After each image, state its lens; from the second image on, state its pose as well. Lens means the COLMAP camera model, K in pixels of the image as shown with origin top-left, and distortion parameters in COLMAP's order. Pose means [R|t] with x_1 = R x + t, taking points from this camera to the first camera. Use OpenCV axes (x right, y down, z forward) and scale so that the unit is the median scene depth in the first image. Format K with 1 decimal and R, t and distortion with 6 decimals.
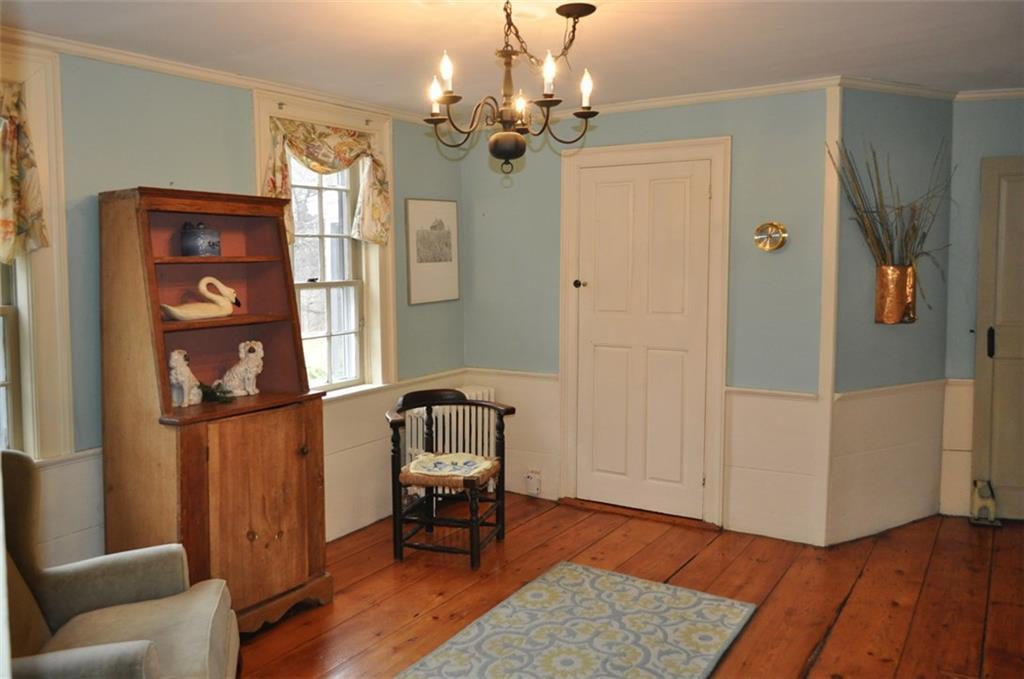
lens RADIAL K [[802.2, 0, 509.7], [0, 802.2, 333.9], [0, 0, 1]] dist [-0.014104, -0.004811]
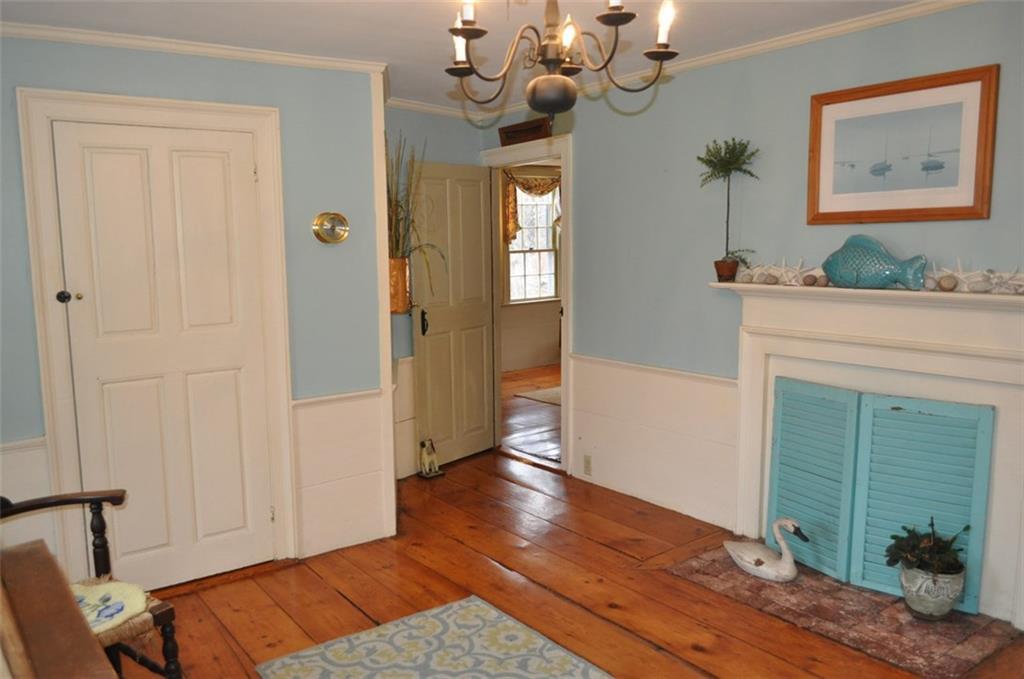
lens RADIAL K [[802.2, 0, 491.9], [0, 802.2, 385.5], [0, 0, 1]] dist [-0.014104, -0.004811]
pose [[0.366516, -0.163851, 0.915871, -0.485579], [0.111192, 0.985030, 0.131727, -0.045078], [-0.923744, 0.053557, 0.379248, 0.500395]]
